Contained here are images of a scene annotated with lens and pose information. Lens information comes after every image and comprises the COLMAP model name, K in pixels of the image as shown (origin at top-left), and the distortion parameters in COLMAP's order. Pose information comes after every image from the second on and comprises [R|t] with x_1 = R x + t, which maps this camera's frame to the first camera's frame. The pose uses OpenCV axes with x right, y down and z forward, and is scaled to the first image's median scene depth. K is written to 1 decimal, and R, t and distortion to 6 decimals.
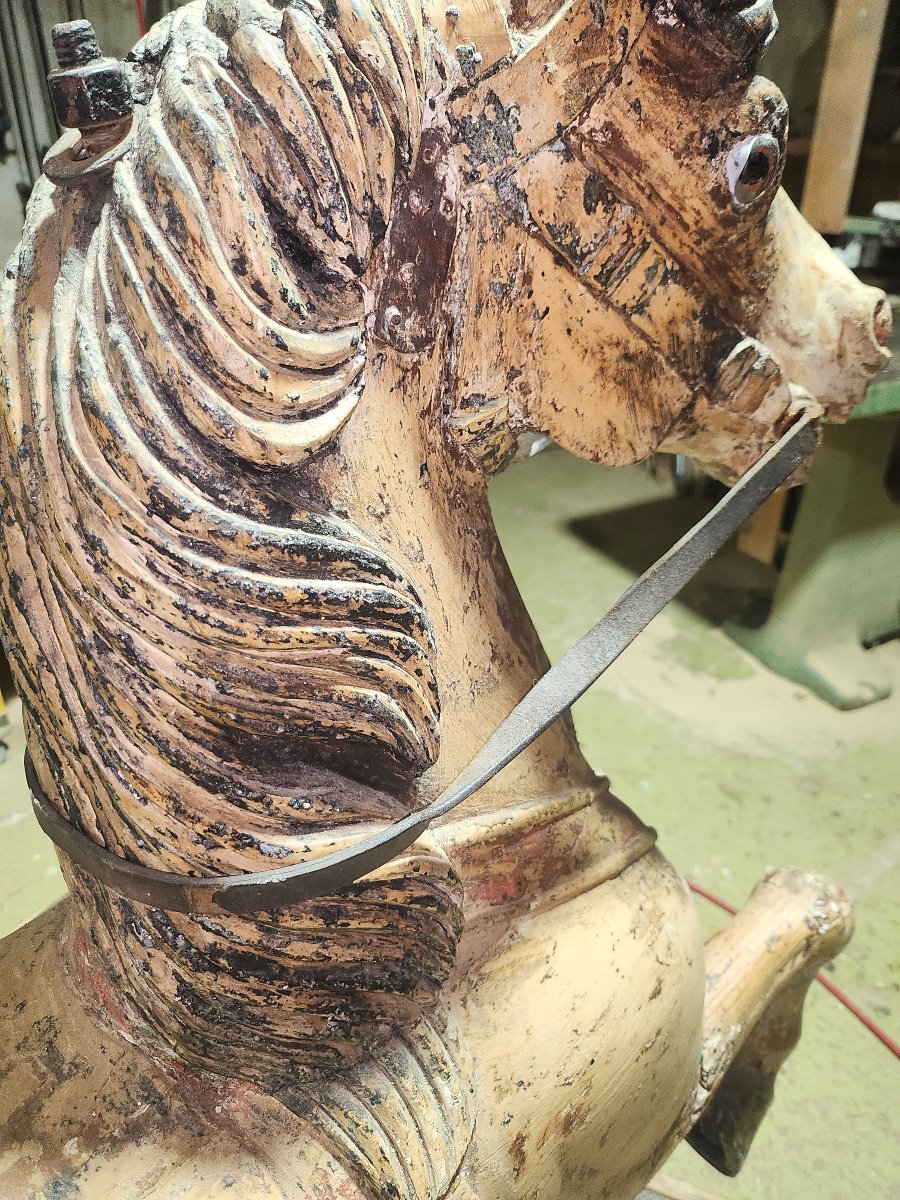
lens RADIAL K [[847.0, 0, 450.0], [0, 847.0, 600.0], [0, 0, 1]] dist [0.029133, -0.063278]
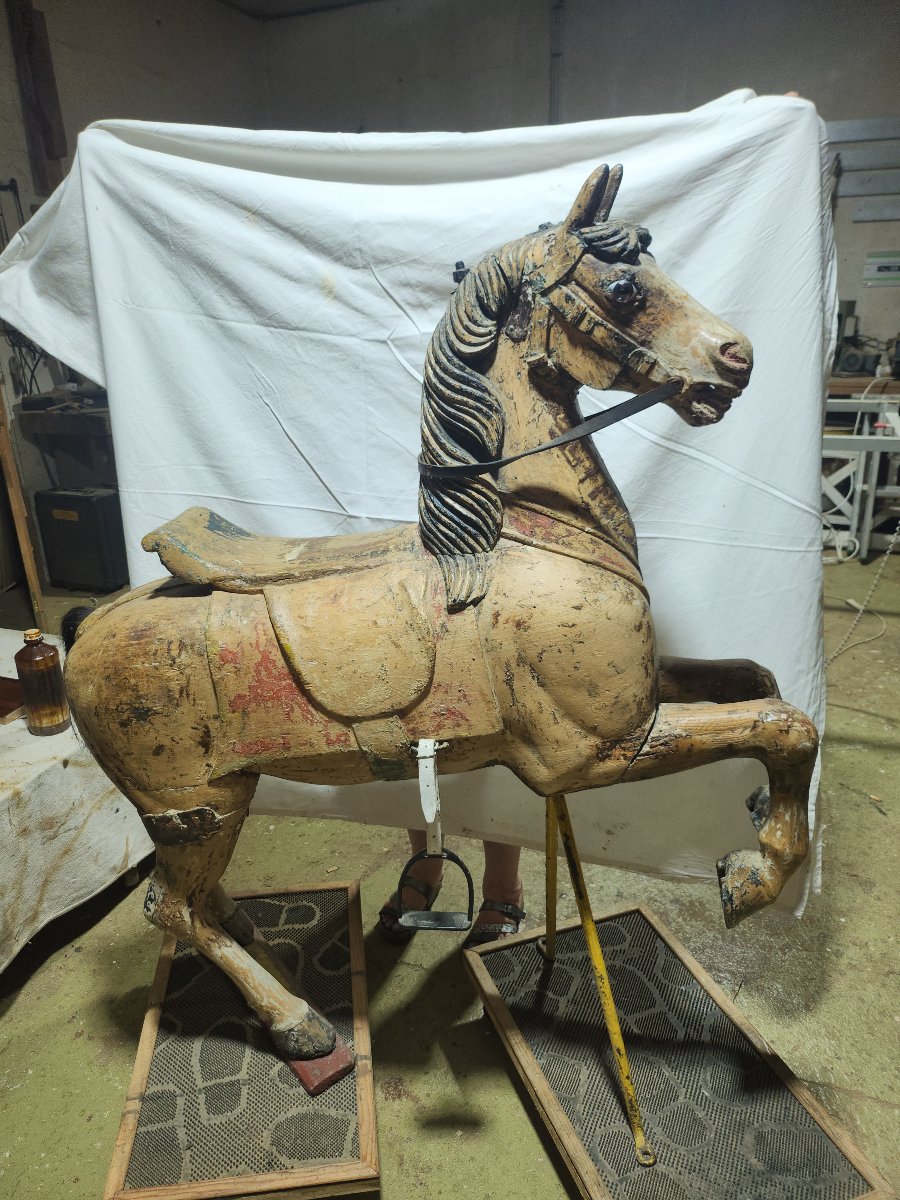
lens RADIAL K [[843.7, 0, 450.0], [0, 843.7, 600.0], [0, 0, 1]] dist [0.047763, 0.000629]
pose [[0.656176, 0.250141, -0.711943, 2.686507], [-0.358080, 0.933689, -0.001981, 0.888243], [0.664237, 0.256232, 0.702235, -1.506020]]
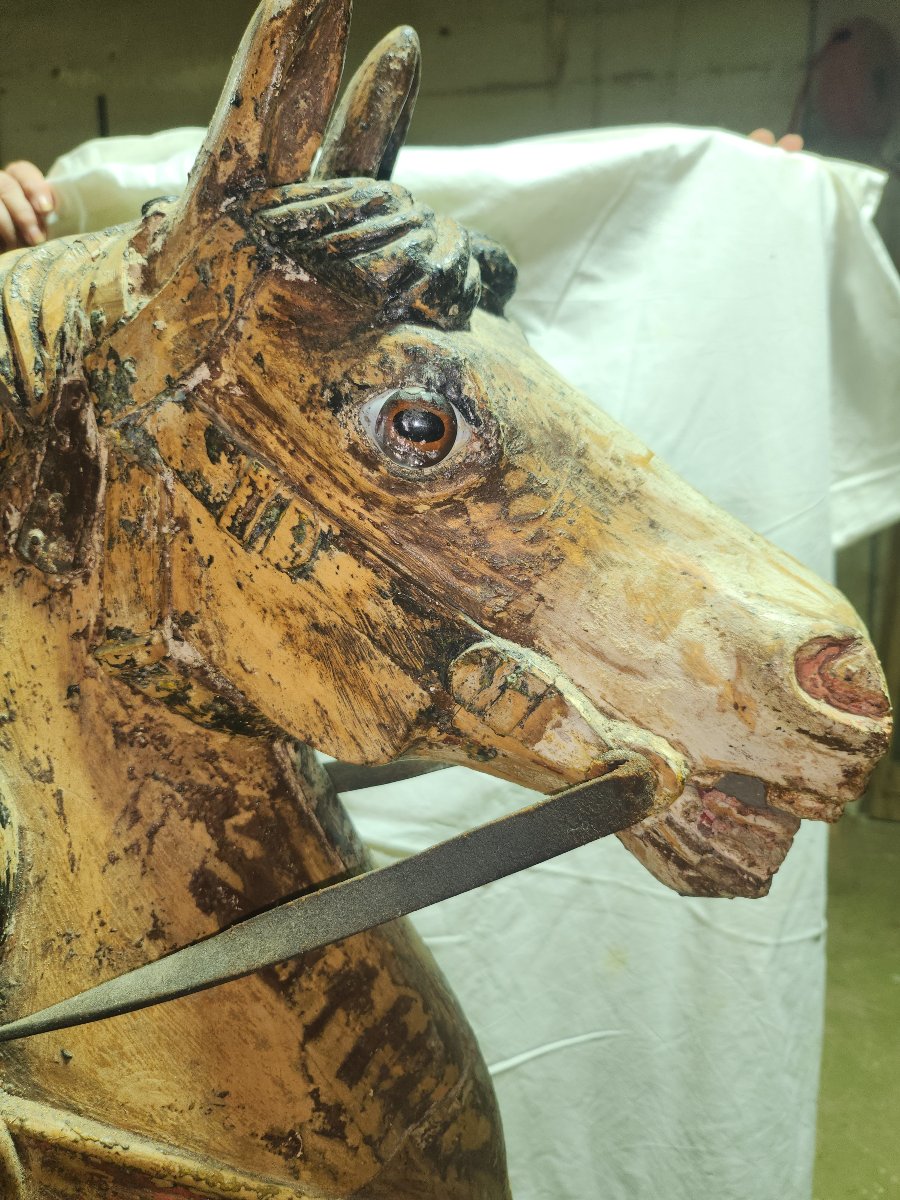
lens RADIAL K [[847.0, 0, 450.0], [0, 847.0, 600.0], [0, 0, 1]] dist [0.029133, -0.063278]
pose [[0.758526, 0.143579, -0.635629, 0.977068], [-0.342381, 0.917750, -0.201273, -0.216605], [0.554450, 0.370298, 0.745295, 0.502035]]
